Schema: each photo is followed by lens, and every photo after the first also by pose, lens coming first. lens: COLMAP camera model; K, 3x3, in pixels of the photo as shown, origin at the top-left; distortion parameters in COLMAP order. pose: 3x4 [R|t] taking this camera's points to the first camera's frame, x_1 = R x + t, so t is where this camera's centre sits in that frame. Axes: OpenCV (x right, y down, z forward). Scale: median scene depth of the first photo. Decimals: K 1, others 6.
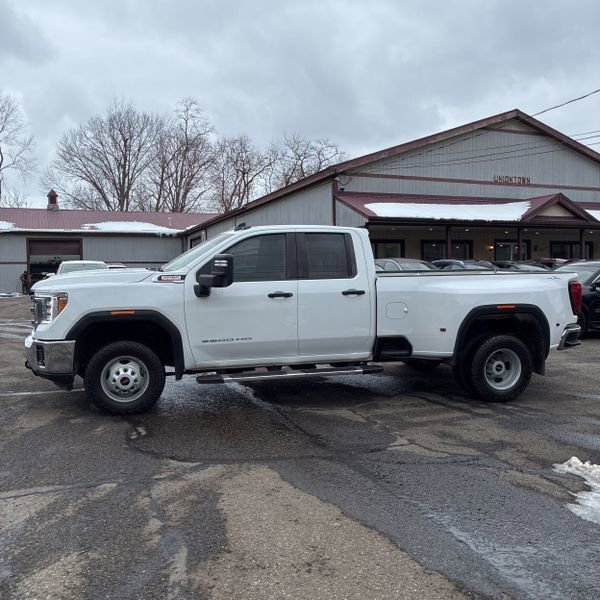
lens RADIAL K [[593.2, 0, 300.0], [0, 593.2, 300.0], [0, 0, 1]] dist [0.053795, -0.025613]
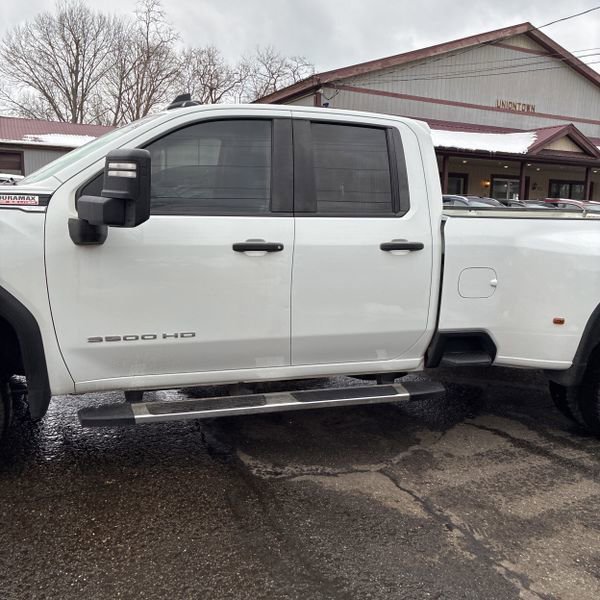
lens RADIAL K [[597.3, 0, 306.2], [0, 597.3, 301.3], [0, 0, 1]] dist [0.023143, 0.006776]
pose [[0.997000, 0.034080, 0.069489, -0.005817], [-0.041922, 0.992514, 0.114714, -0.004761], [-0.065059, -0.117283, 0.990965, 0.112205]]
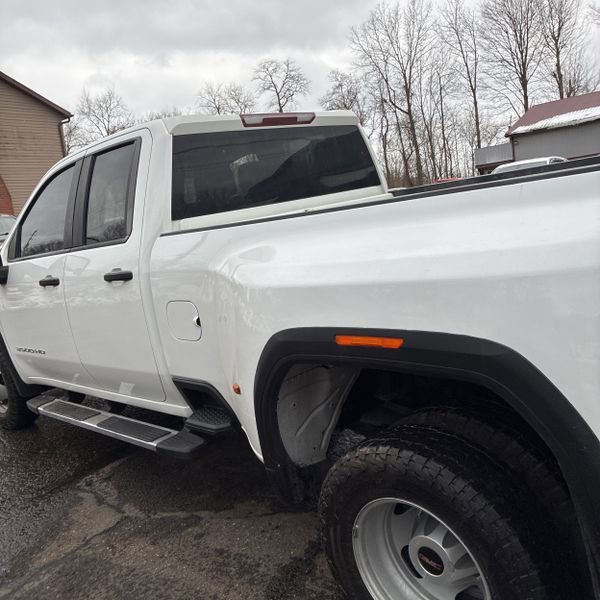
lens RADIAL K [[609.2, 0, 300.0], [0, 609.2, 300.0], [0, 0, 1]] dist [0.038667, -0.022406]
pose [[0.495348, 0.063111, -0.866399, 0.128040], [0.099862, 0.986608, 0.128962, -0.009303], [0.862936, -0.150402, 0.482412, 0.203038]]
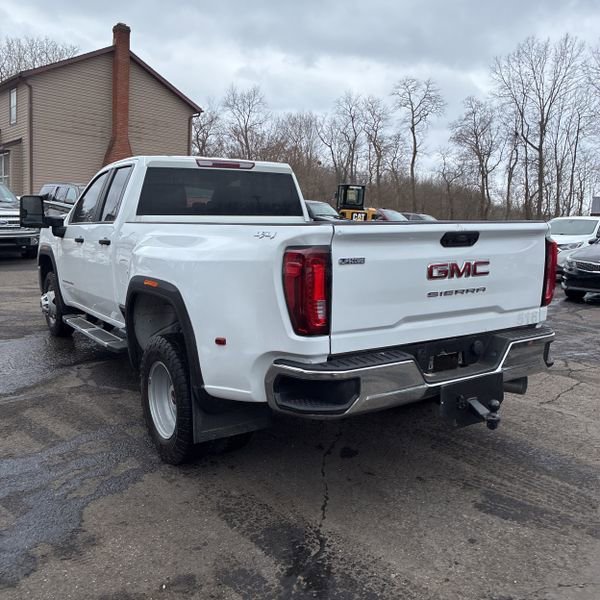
lens RADIAL K [[609.2, 0, 300.0], [0, 609.2, 300.0], [0, 0, 1]] dist [0.038667, -0.022406]
pose [[0.316435, 0.131769, -0.939418, 0.211137], [-0.072723, 0.990761, 0.114474, -0.010763], [0.945822, 0.032094, 0.323094, 0.224213]]
